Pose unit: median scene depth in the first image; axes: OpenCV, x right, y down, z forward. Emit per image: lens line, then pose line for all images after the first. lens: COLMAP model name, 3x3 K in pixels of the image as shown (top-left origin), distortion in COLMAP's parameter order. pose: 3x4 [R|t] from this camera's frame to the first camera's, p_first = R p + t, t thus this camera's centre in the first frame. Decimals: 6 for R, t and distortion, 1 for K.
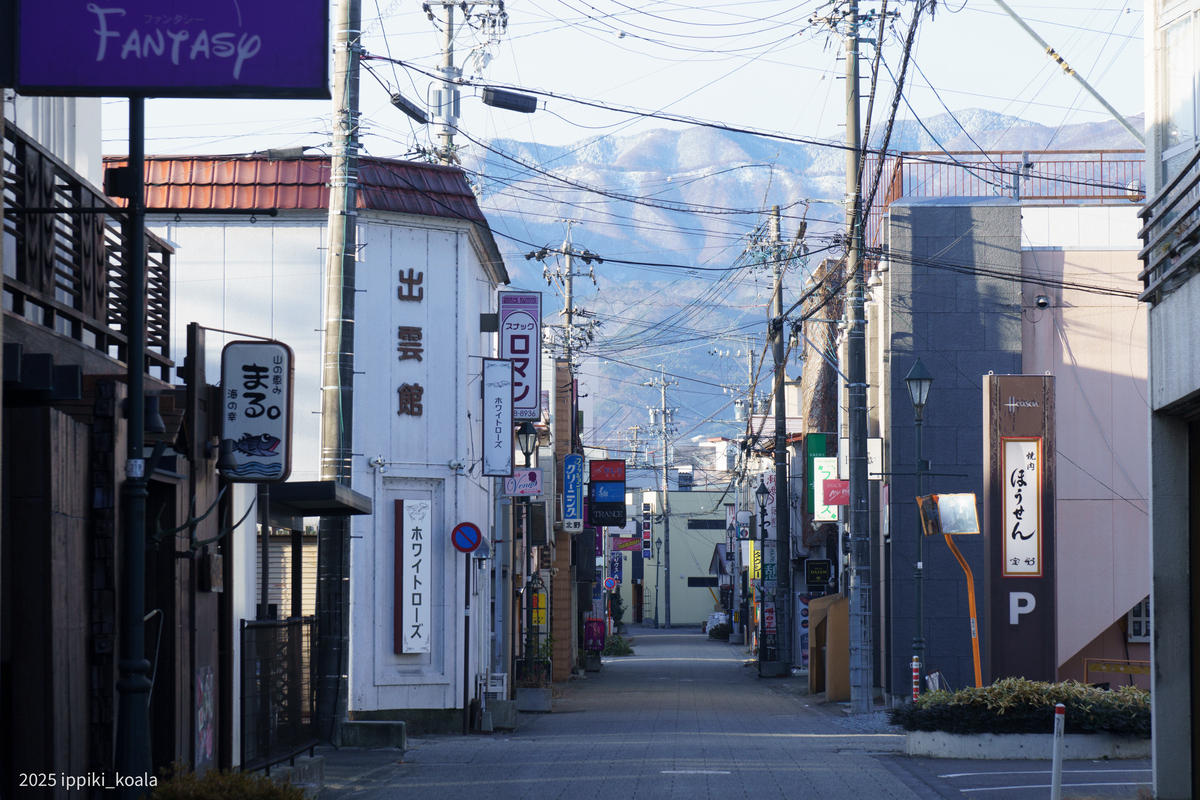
lens RADIAL K [[3606.9, 0, 600.2], [0, 3606.9, 399.6], [0, 0, 1]] dist [0.190704, 0.000000]
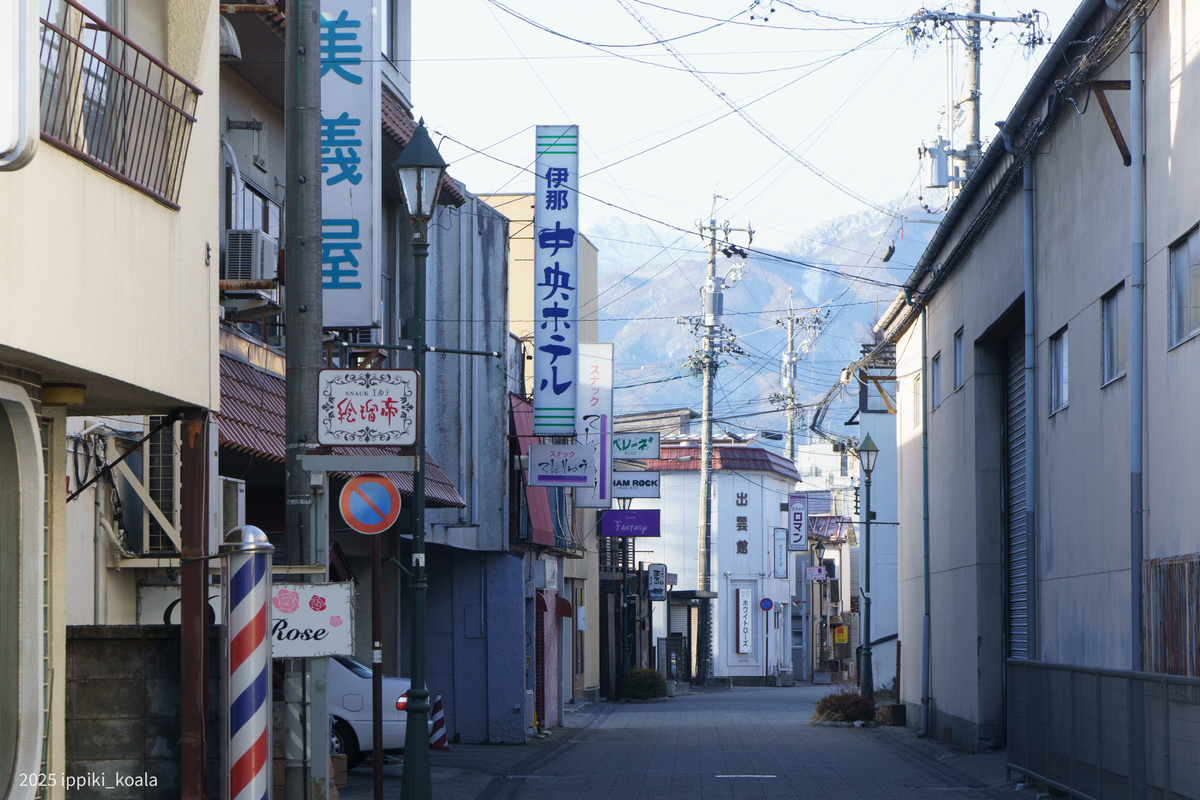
lens RADIAL K [[3606.9, 0, 599.8], [0, 3606.9, 400.4], [0, 0, 1]] dist [0.190704, 0.000000]
pose [[0.990078, -0.009808, -0.140176, 0.190845], [0.008889, 0.999935, -0.007179, -0.080991], [0.140237, 0.005862, 0.990101, -1.388473]]
